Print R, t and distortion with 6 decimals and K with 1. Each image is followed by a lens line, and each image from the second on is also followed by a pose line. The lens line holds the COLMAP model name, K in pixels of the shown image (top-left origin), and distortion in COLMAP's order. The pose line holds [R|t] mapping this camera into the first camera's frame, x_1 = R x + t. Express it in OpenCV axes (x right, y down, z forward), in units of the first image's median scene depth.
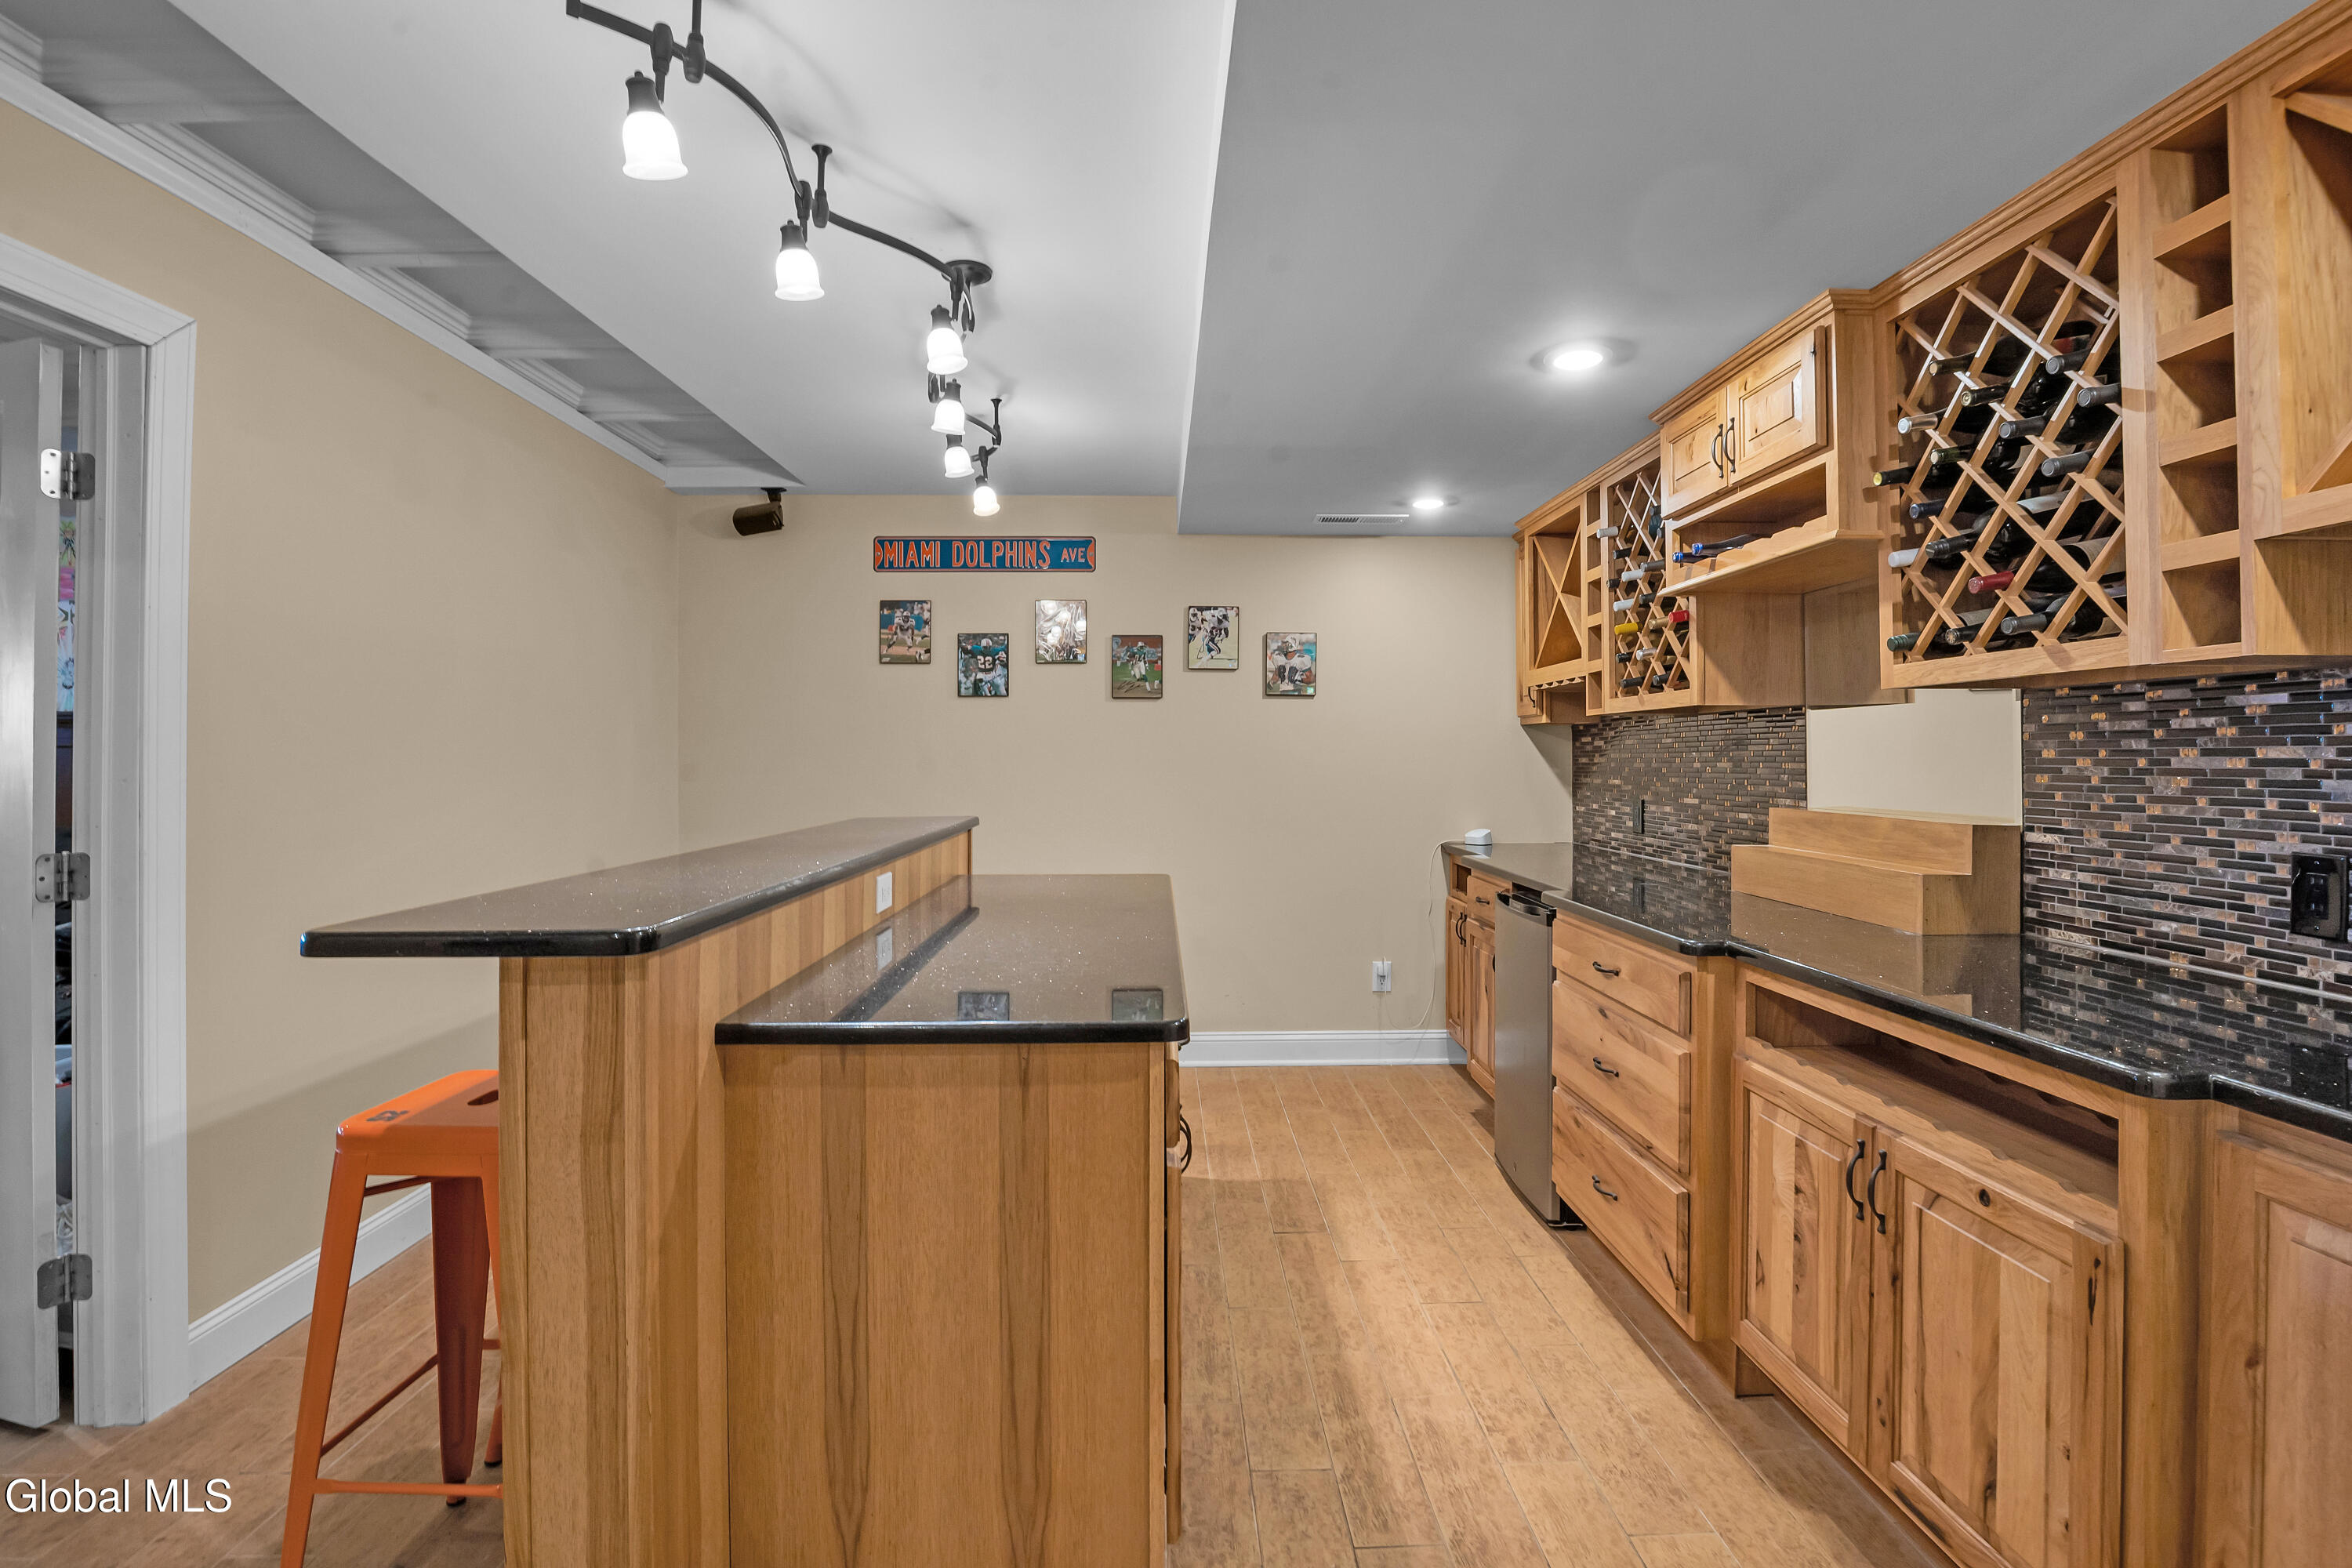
lens RADIAL K [[1094.0, 0, 1176.0], [0, 1094.0, 784.0], [0, 0, 1]] dist [-0.000873, -0.000087]
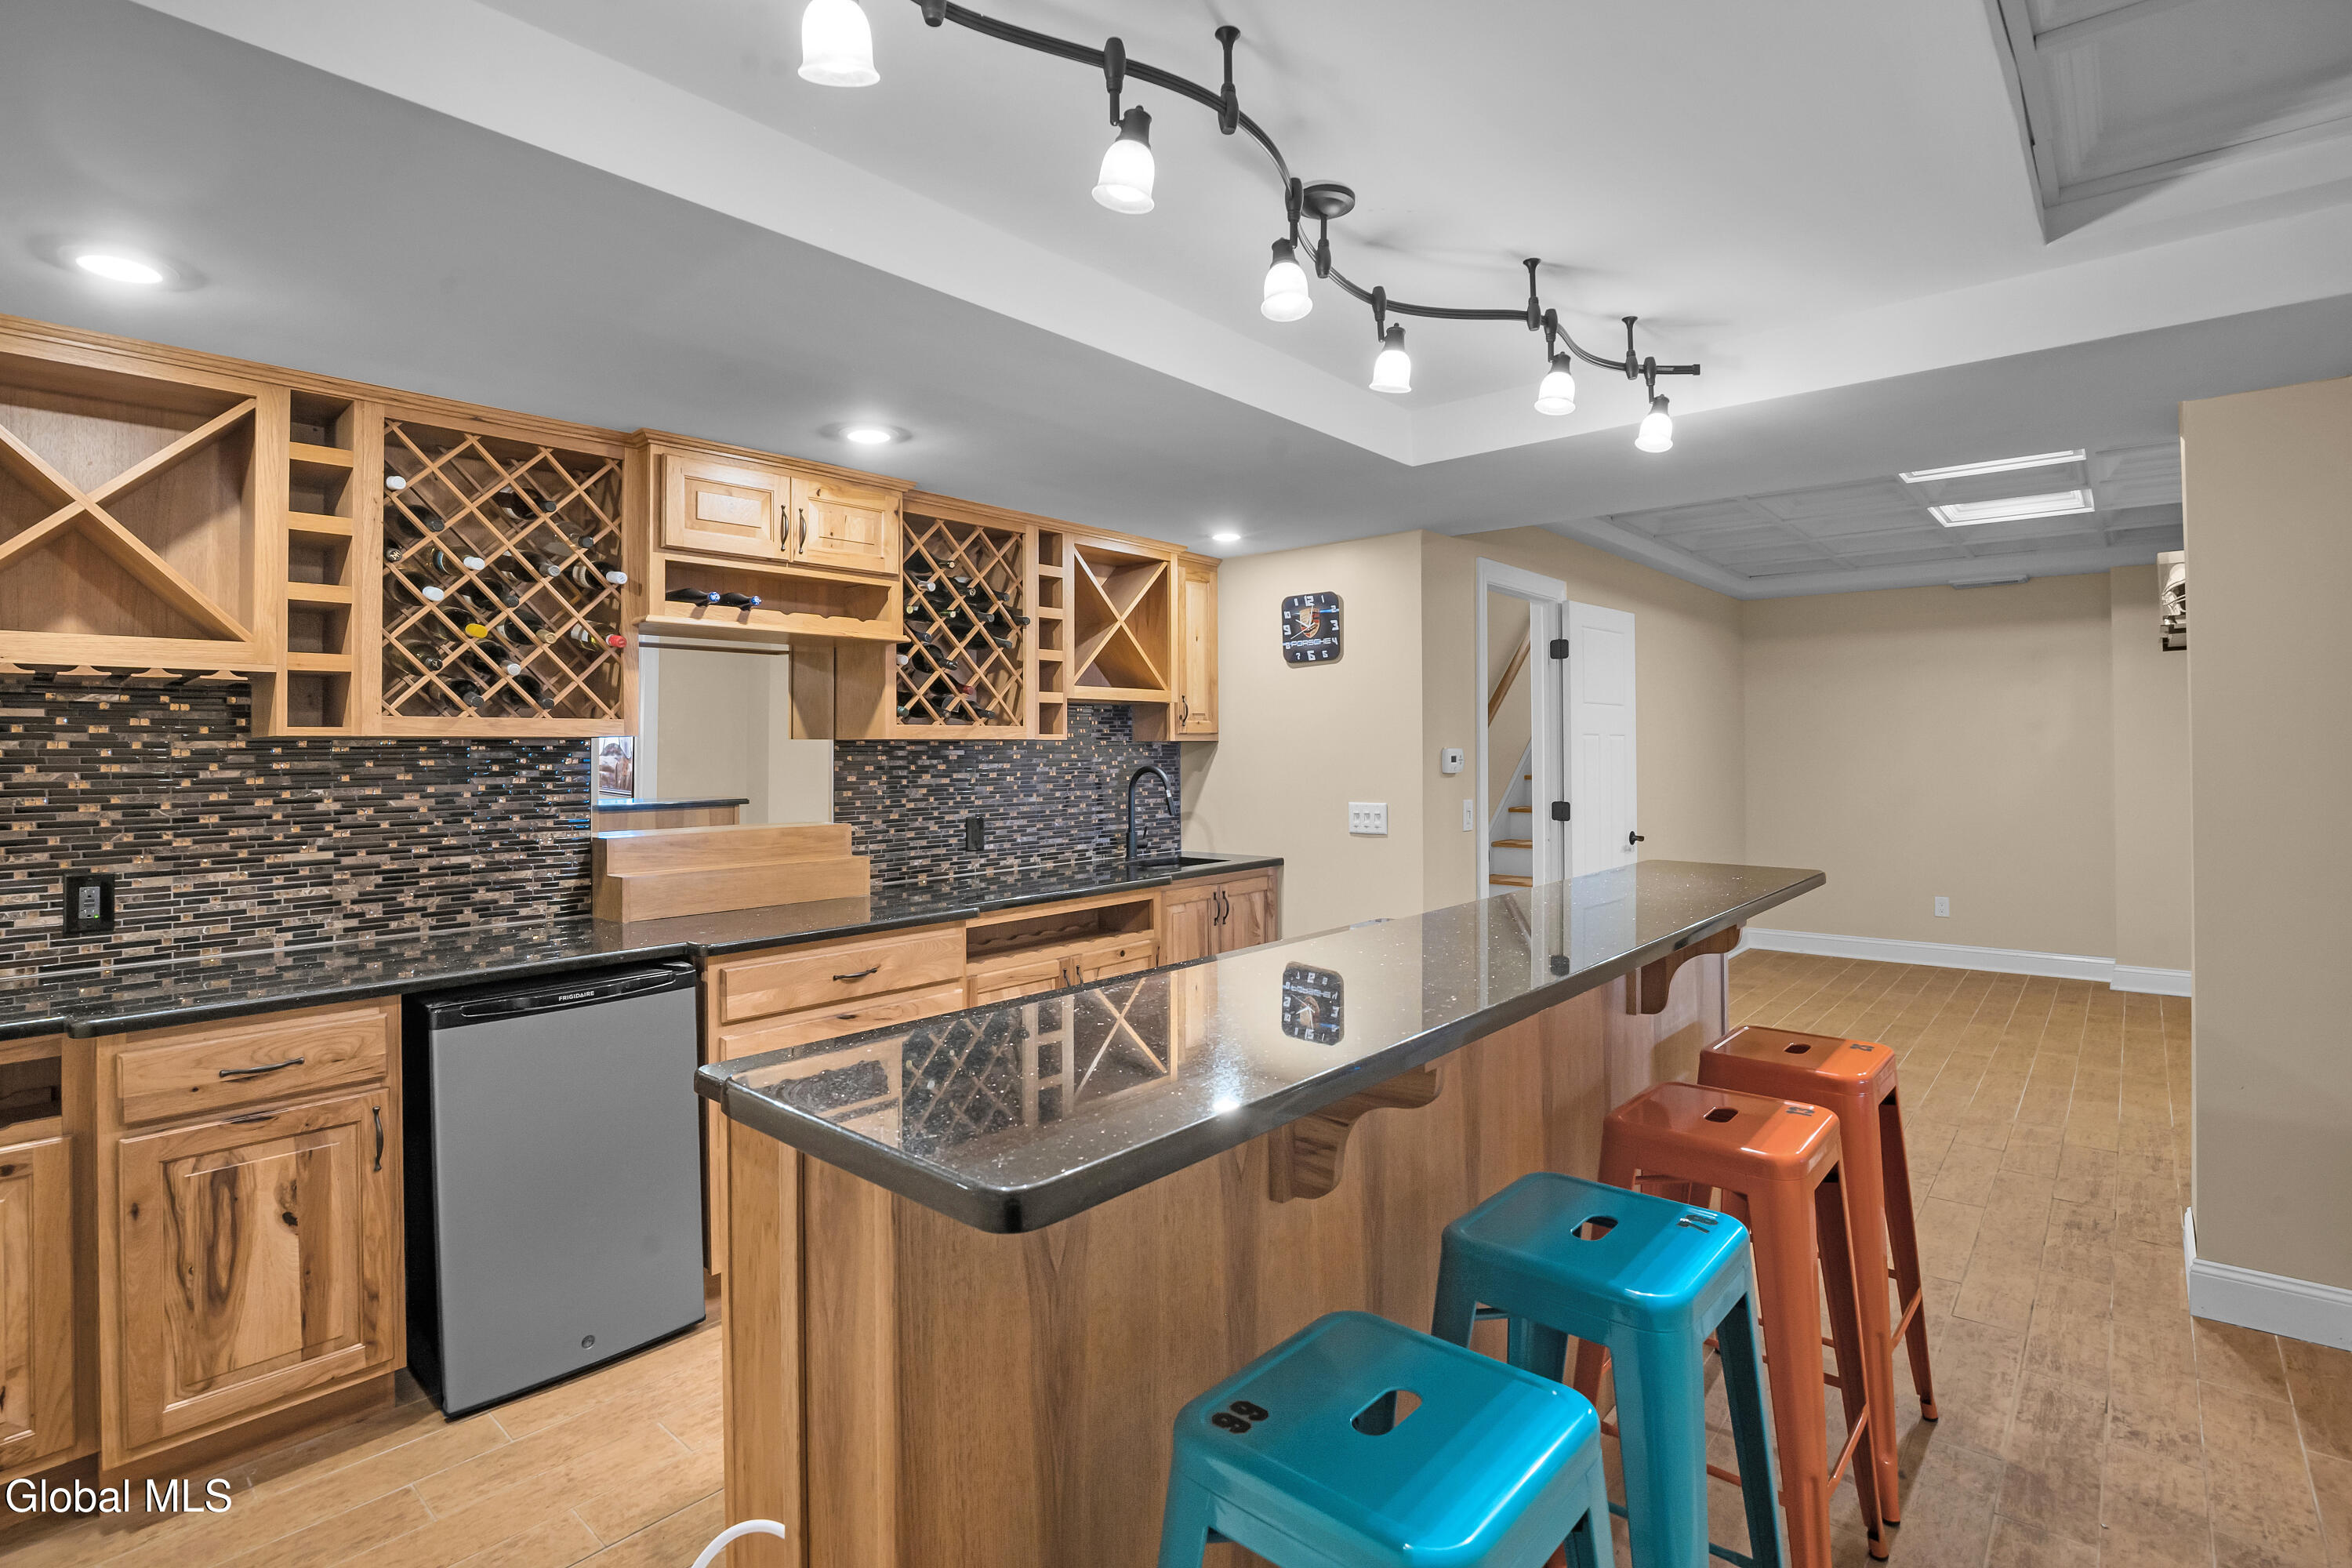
lens RADIAL K [[1127.3, 0, 1184.3], [0, 1127.3, 730.9], [0, 0, 1]] dist [-0.000655, -0.000136]
pose [[-0.729409, 0.002431, 0.684073, -0.904934], [0.014587, 0.999822, 0.012000, -0.134006], [-0.683922, 0.018731, -0.729315, 2.224312]]
